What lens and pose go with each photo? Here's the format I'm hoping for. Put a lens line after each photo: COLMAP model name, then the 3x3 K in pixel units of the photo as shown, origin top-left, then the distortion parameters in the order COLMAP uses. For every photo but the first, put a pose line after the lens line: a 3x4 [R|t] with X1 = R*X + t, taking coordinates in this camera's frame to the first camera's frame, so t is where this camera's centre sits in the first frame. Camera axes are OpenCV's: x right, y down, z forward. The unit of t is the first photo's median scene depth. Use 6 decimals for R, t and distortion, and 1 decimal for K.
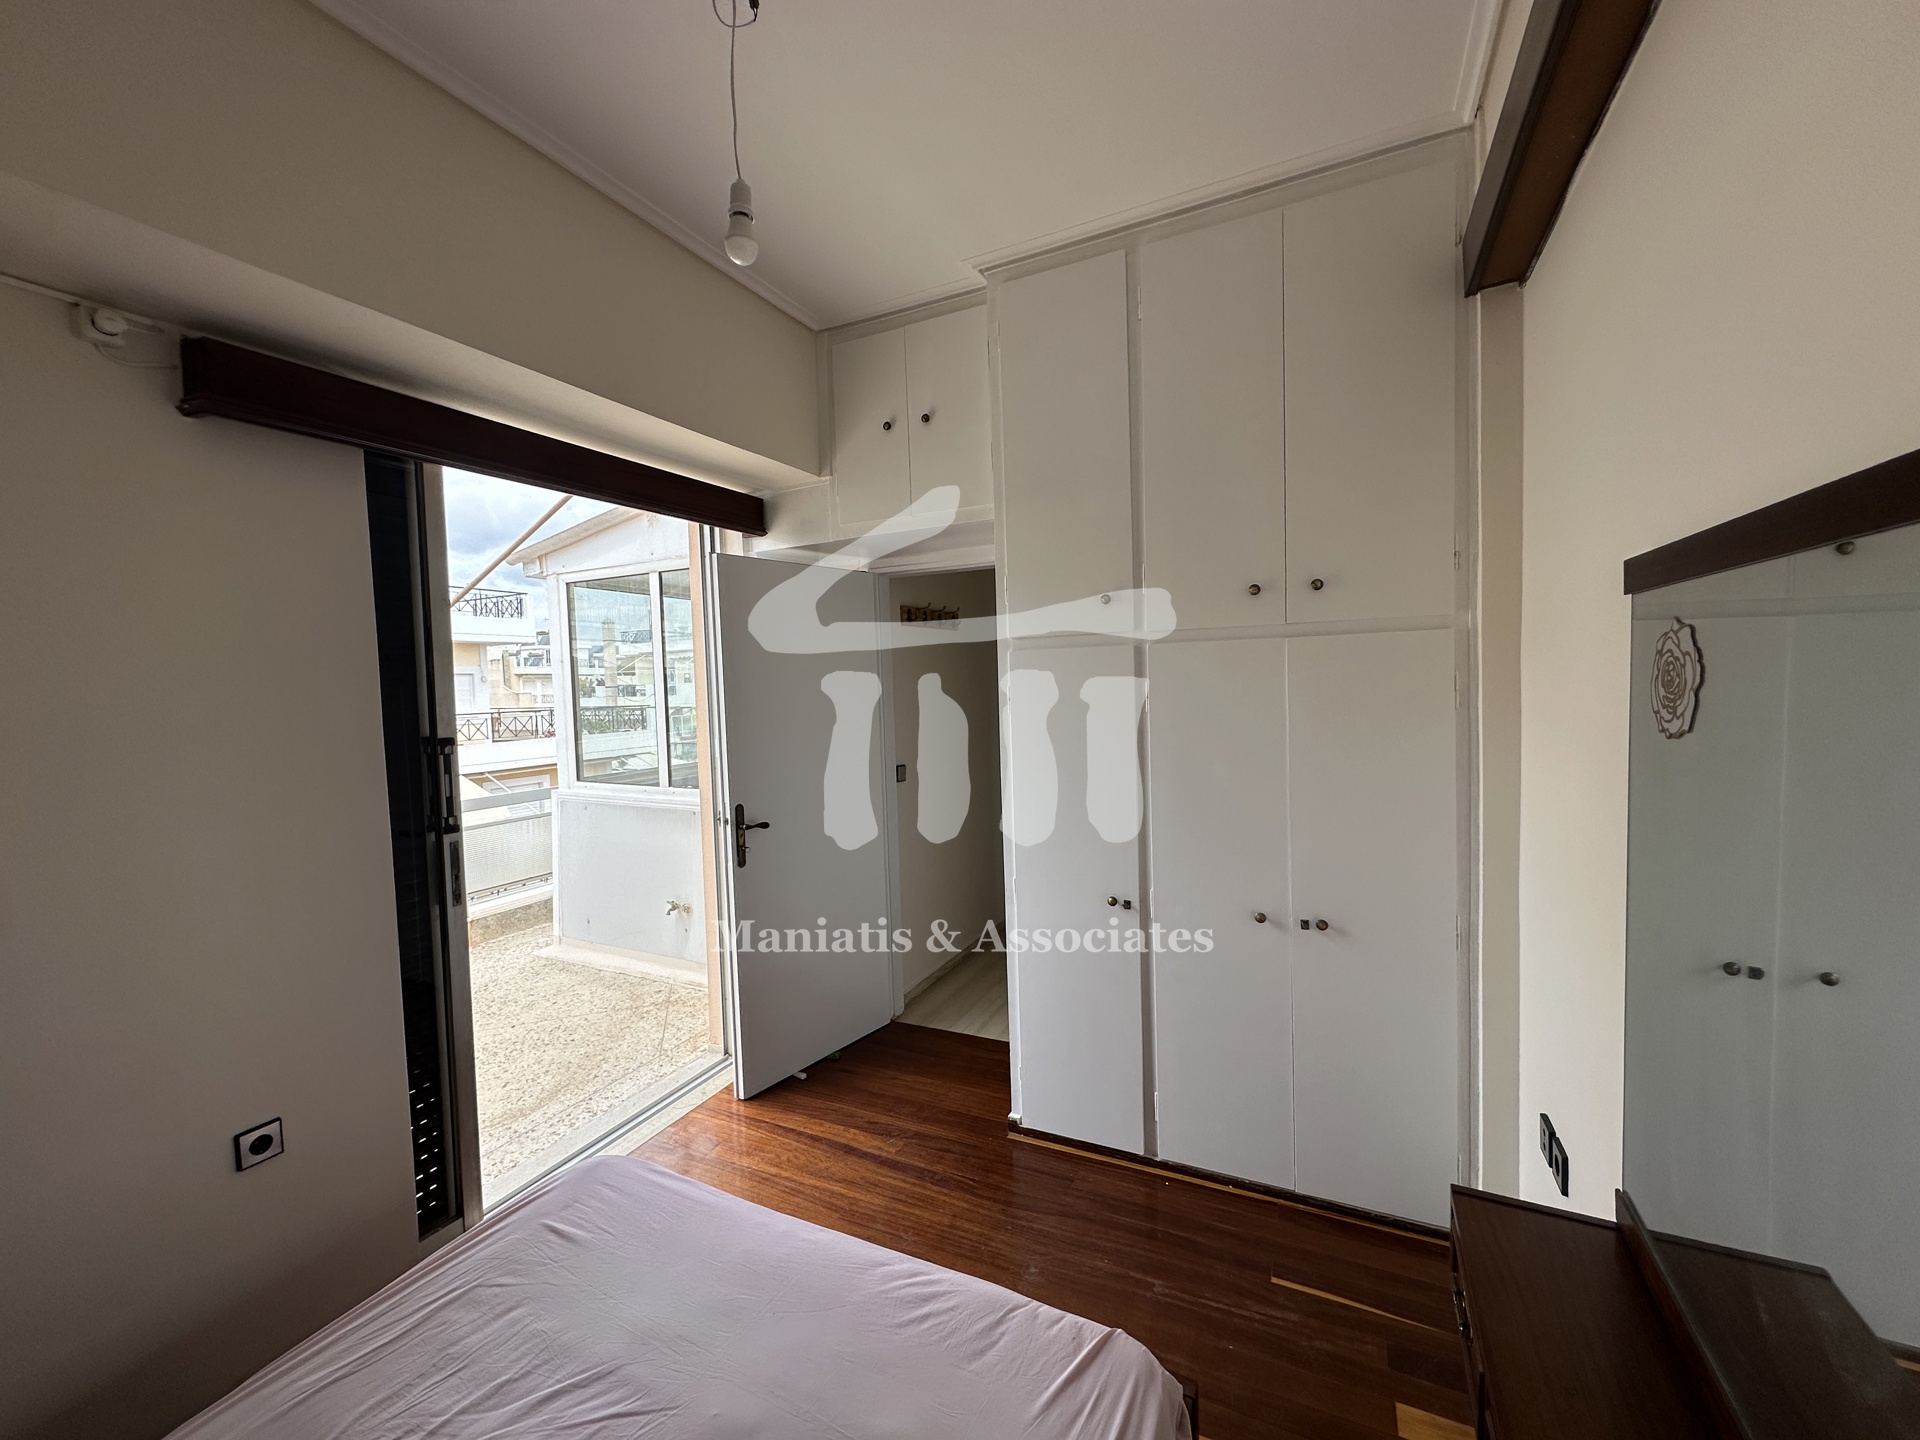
lens RADIAL K [[769.9, 0, 955.9], [0, 769.9, 717.8], [0, 0, 1]] dist [-0.003271, 0.000065]
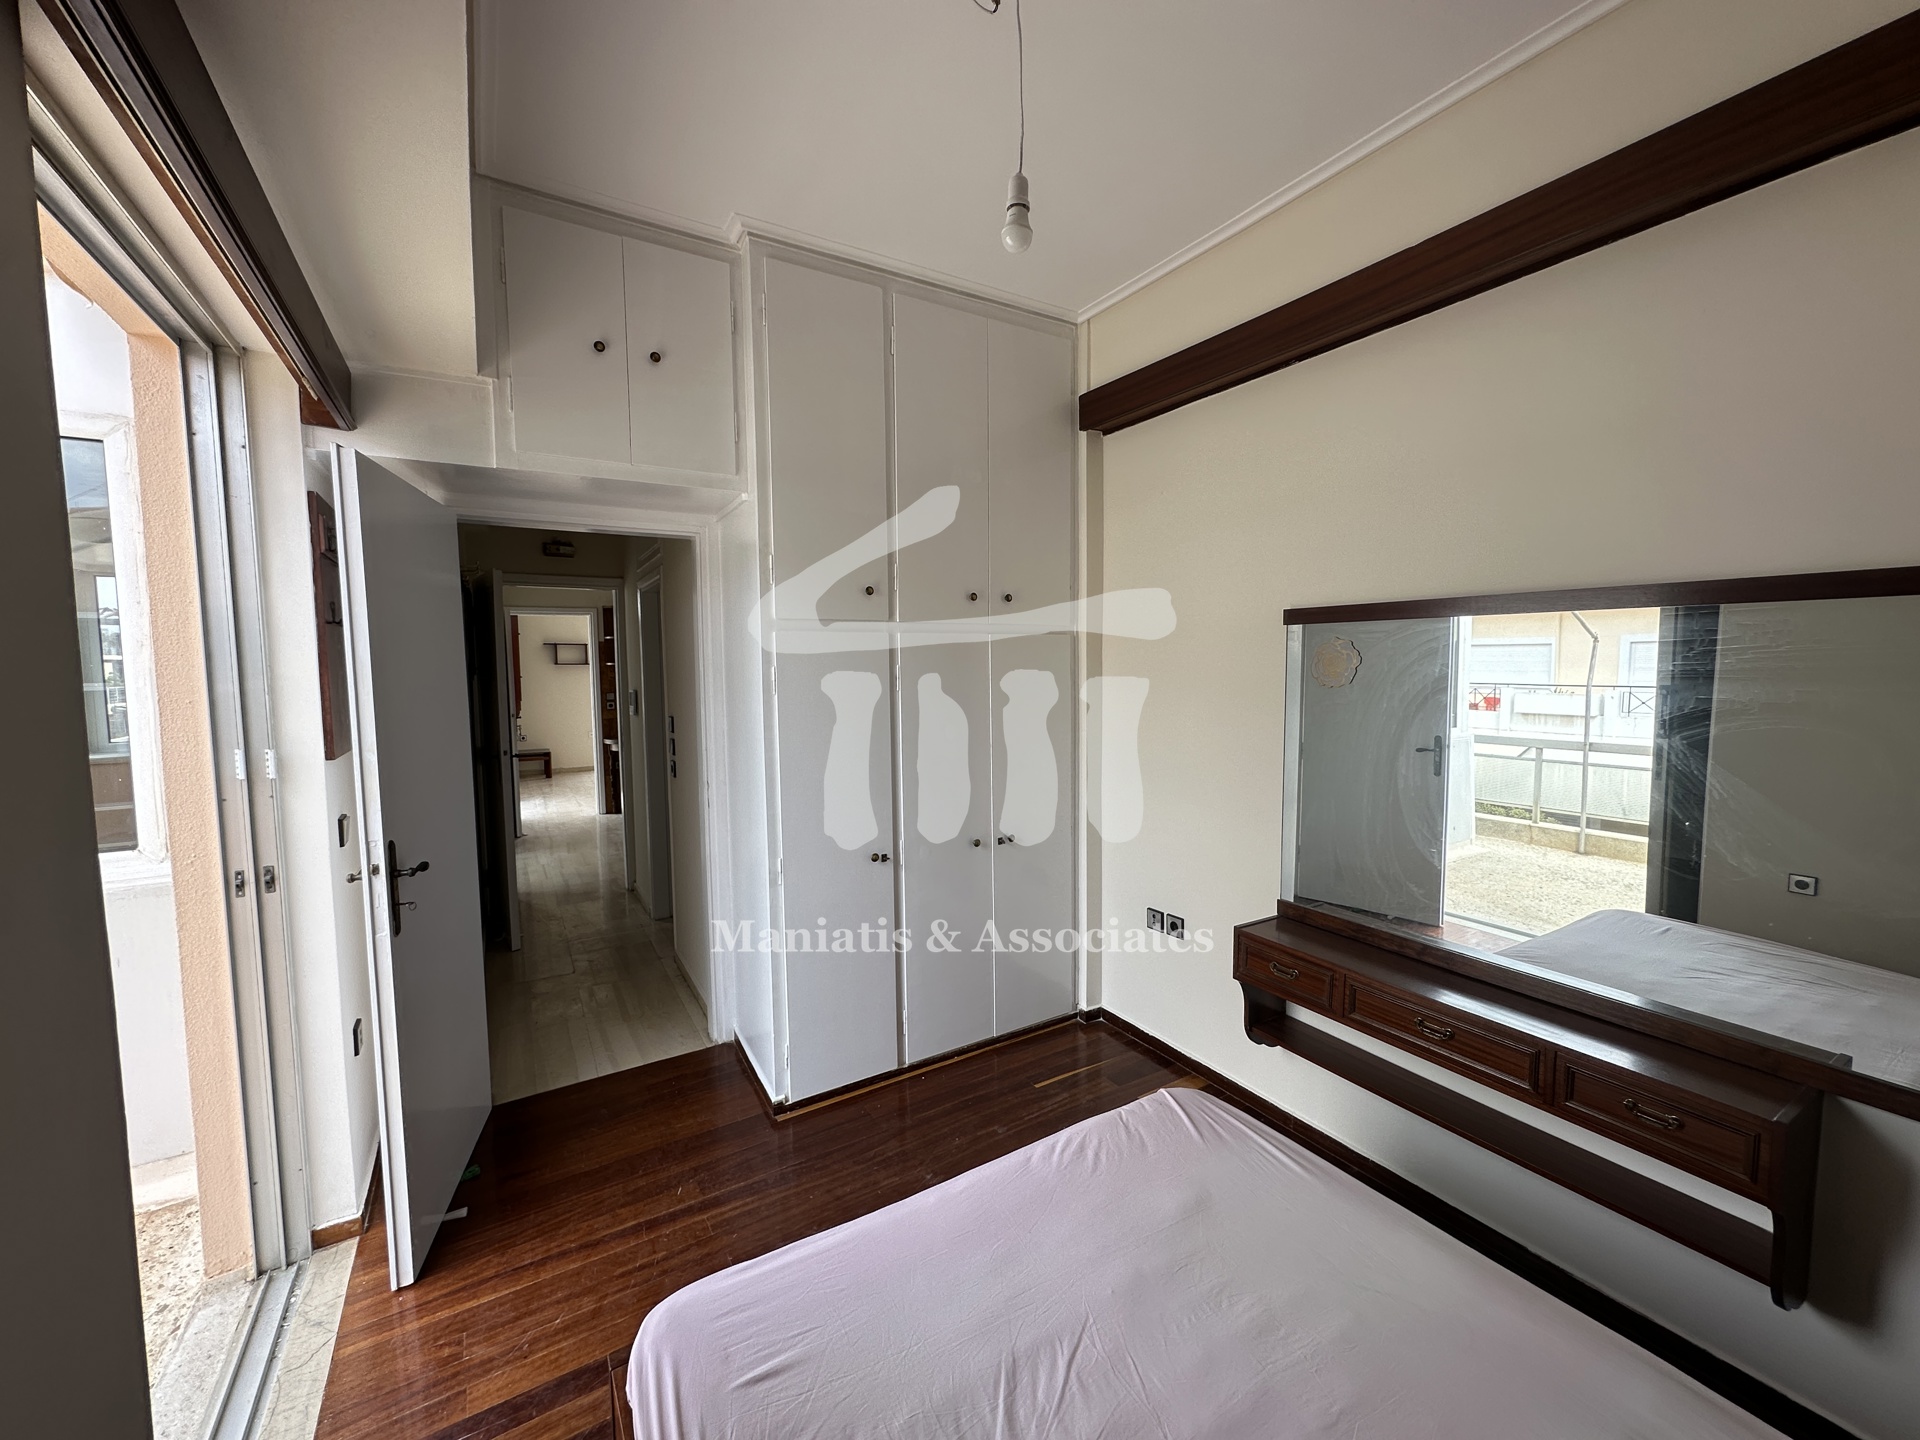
lens RADIAL K [[769.9, 0, 963.0], [0, 769.9, 719.1], [0, 0, 1]] dist [-0.003271, 0.000065]
pose [[0.527056, -0.038008, 0.848980, -0.687855], [0.033264, 0.999156, 0.024081, 0.010597], [-0.849180, 0.015548, 0.527875, 0.286945]]
